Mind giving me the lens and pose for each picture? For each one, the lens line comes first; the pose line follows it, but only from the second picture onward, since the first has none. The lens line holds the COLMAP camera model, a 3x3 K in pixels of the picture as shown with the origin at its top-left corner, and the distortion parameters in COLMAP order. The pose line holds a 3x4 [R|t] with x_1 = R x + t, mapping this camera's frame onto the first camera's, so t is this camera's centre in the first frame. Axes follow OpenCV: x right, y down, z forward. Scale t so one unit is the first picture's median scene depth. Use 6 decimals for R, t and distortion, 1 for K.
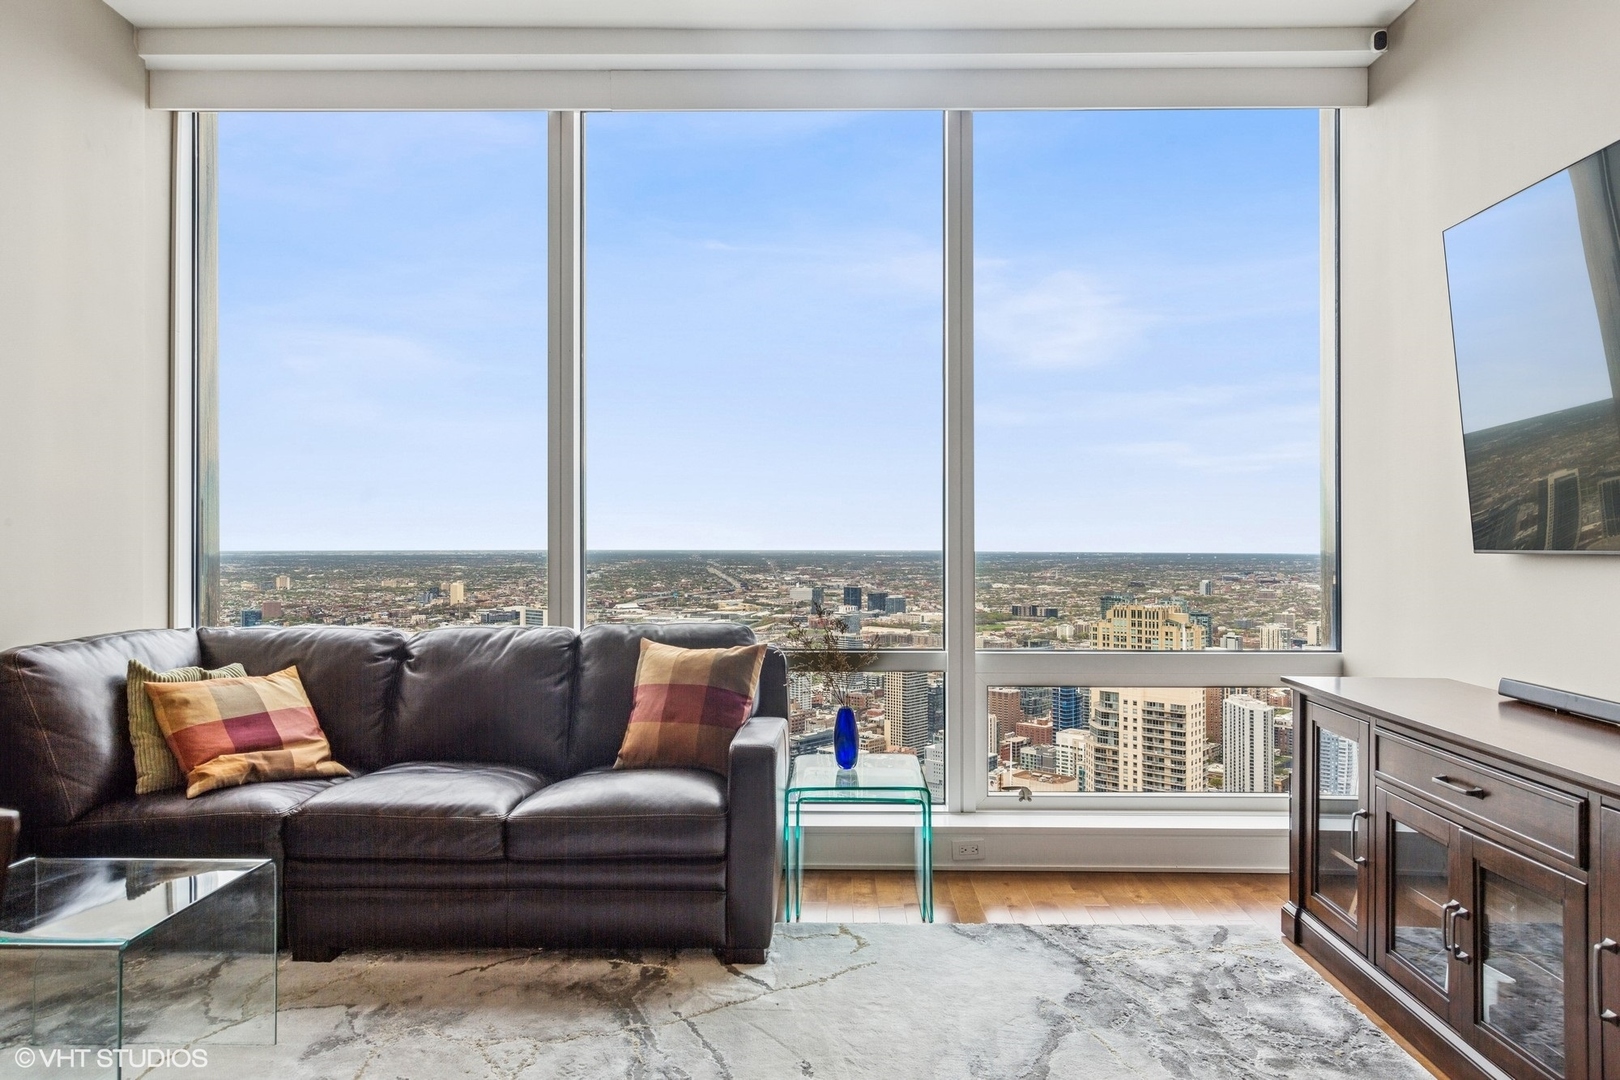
lens RADIAL K [[1015.8, 0, 824.0], [0, 1015.8, 540.9], [0, 0, 1]] dist [0.007295, 0.000767]
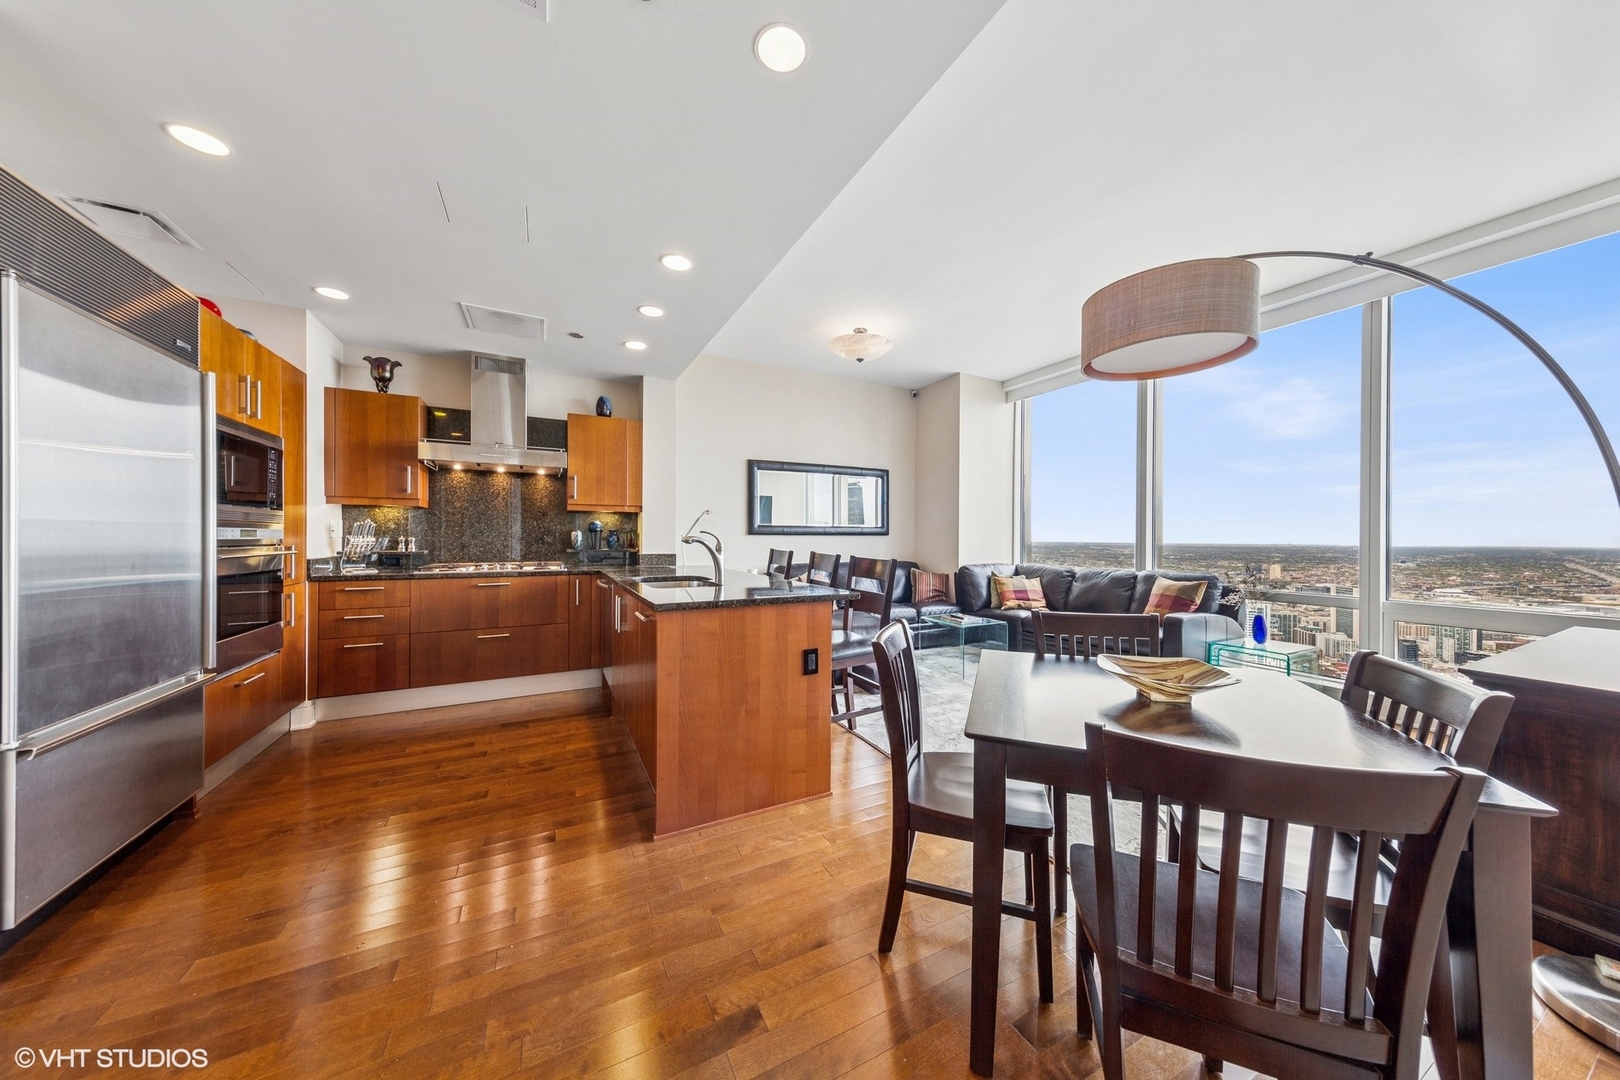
lens RADIAL K [[517.5, 0, 809.1], [0, 517.5, 537.5], [0, 0, 1]] dist [0.011260, -0.000145]
pose [[0.472184, 0.004672, -0.881488, 0.491757], [-0.004496, 0.999986, 0.002892, -0.000144], [0.881489, 0.002597, 0.472198, -0.331606]]
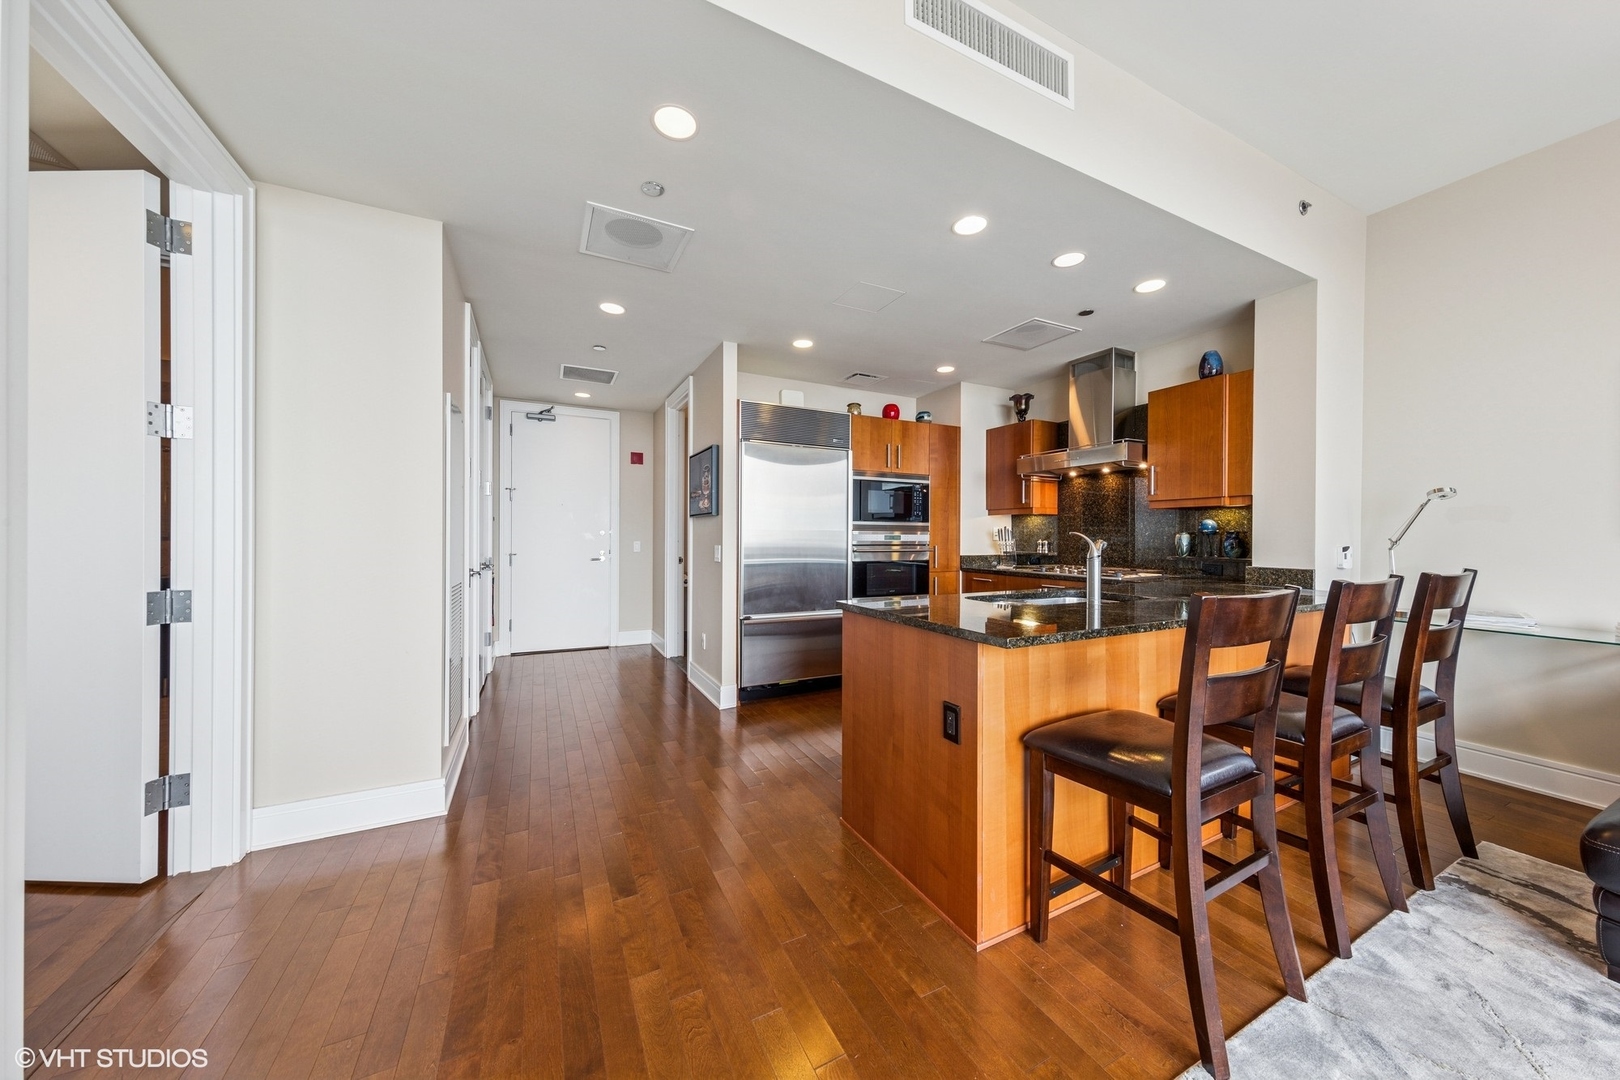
lens RADIAL K [[541.1, 0, 811.4], [0, 541.1, 537.8], [0, 0, 1]] dist [0.000161, -0.000094]
pose [[-0.888707, -0.001187, -0.458474, 0.253050], [-0.002498, 0.999994, 0.002254, -0.001720], [0.458469, 0.003148, -0.888705, 0.300775]]
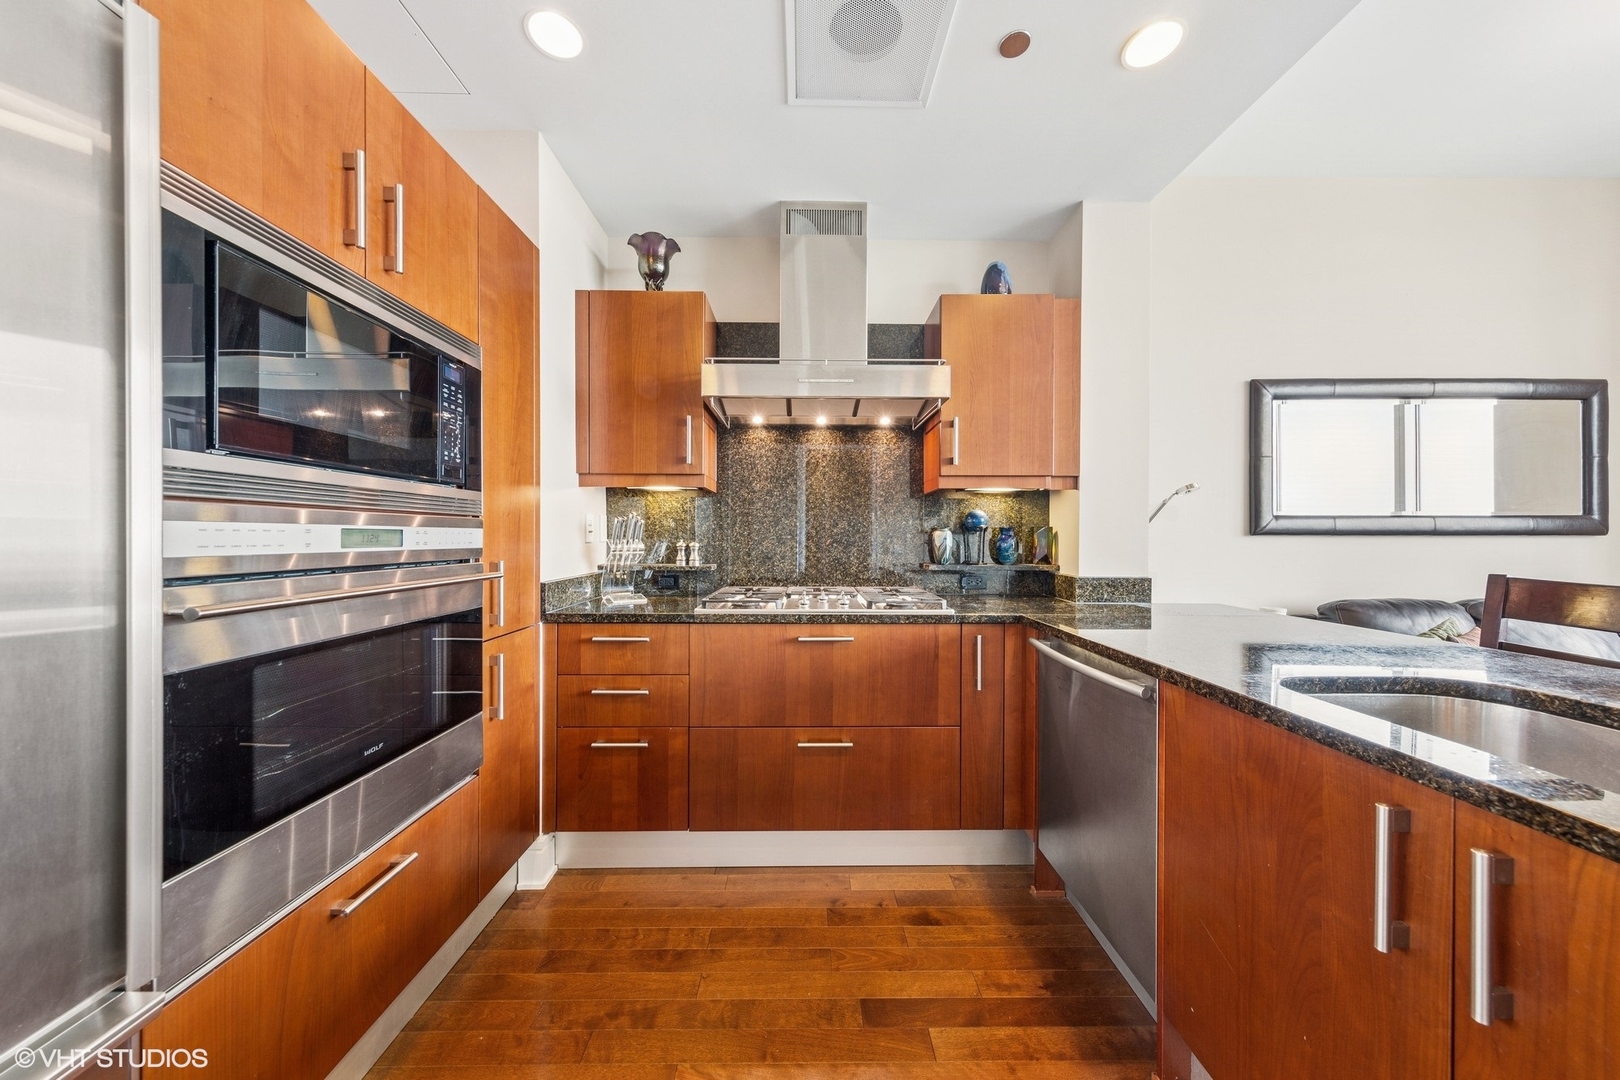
lens RADIAL K [[550.6, 0, 810.0], [0, 550.6, 540.0], [0, 0, 1]] dist [0.006791, -0.000084]
pose [[0.027270, 0.009886, -0.999579, -0.125244], [-0.002349, 0.999949, 0.009826, -0.002970], [0.999625, 0.002080, 0.027291, -0.418099]]
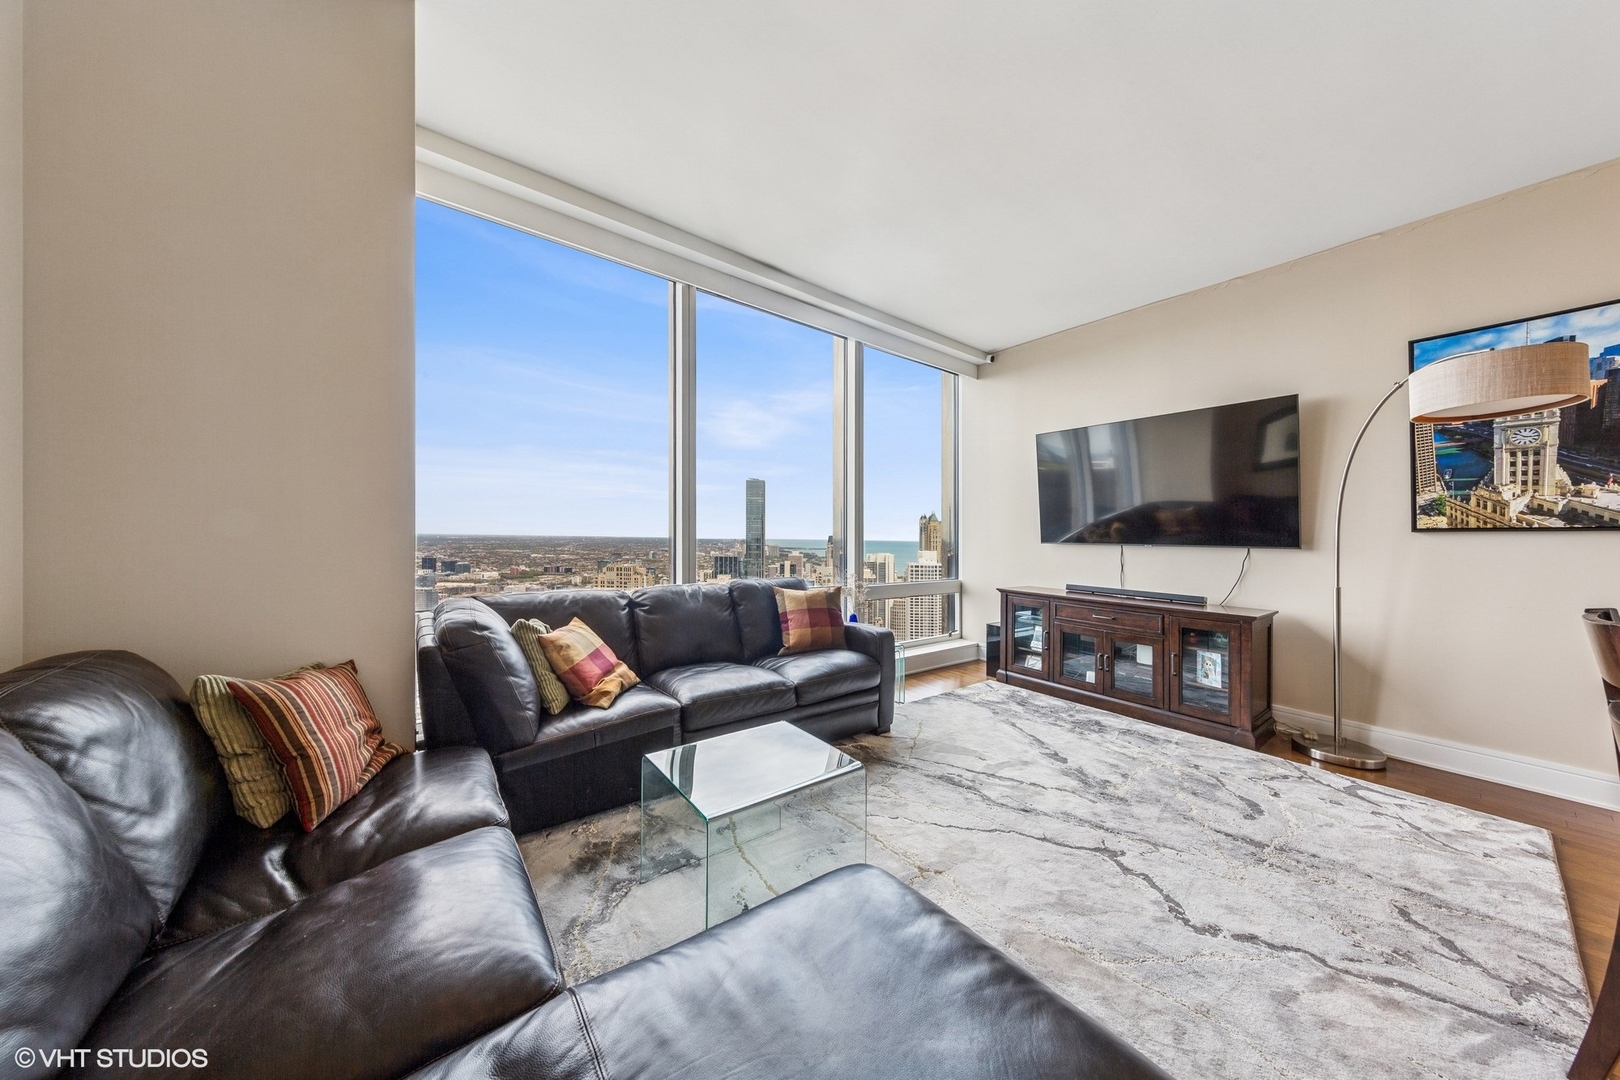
lens RADIAL K [[518.5, 0, 818.7], [0, 518.5, 537.1], [0, 0, 1]] dist [0.006825, -0.000059]
pose [[0.779512, 0.009627, 0.626313, -0.653162], [-0.016511, 0.999850, 0.005181, -0.002986], [-0.626169, -0.014379, 0.779555, 0.173440]]
